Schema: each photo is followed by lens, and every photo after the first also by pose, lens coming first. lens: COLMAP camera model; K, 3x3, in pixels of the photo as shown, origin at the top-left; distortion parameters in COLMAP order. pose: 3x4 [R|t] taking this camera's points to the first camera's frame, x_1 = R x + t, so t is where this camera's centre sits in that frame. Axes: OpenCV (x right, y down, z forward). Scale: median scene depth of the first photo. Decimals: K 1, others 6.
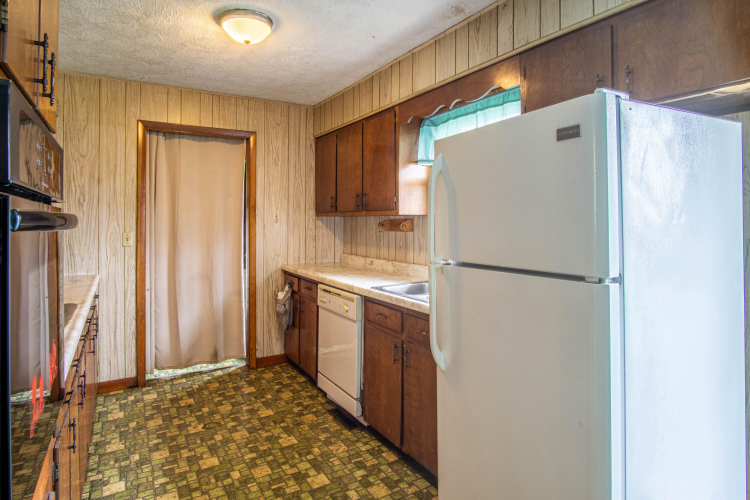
lens RADIAL K [[415.9, 0, 371.1], [0, 415.9, 218.9], [0, 0, 1]] dist [-0.025506, 0.001917]
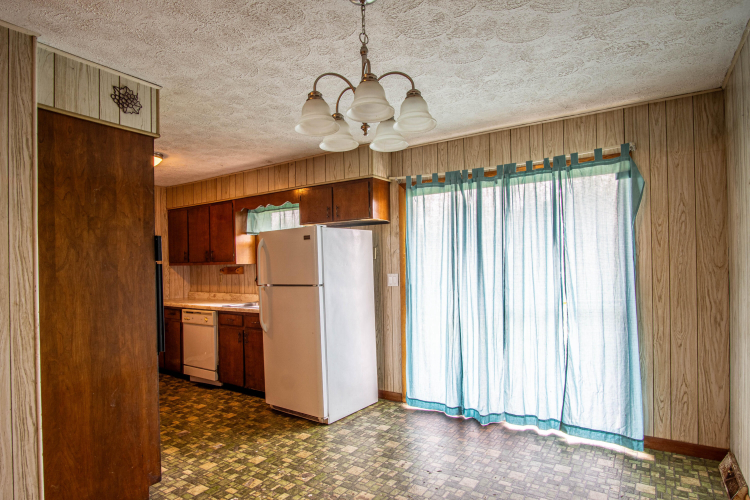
lens RADIAL K [[403.2, 0, 374.3], [0, 403.2, 272.0], [0, 0, 1]] dist [-0.025511, 0.000213]
pose [[0.898491, -0.024055, 0.438331, -0.135812], [0.015635, 0.999618, 0.022810, -0.005862], [-0.438712, -0.013641, 0.898524, -0.673643]]
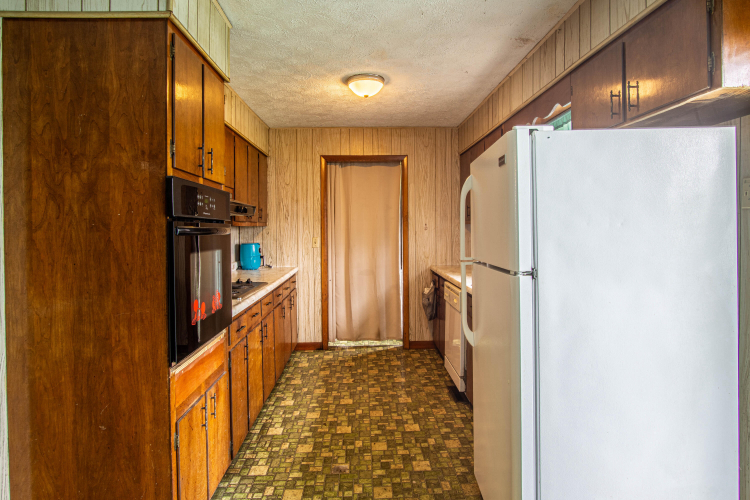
lens RADIAL K [[414.1, 0, 384.3], [0, 414.1, 235.9], [0, 0, 1]] dist [-0.027894, 0.000633]
pose [[0.882601, 0.000656, -0.470123, 0.277850], [0.011067, 0.999693, 0.022172, -0.001329], [0.469993, -0.024772, 0.882322, -0.122598]]
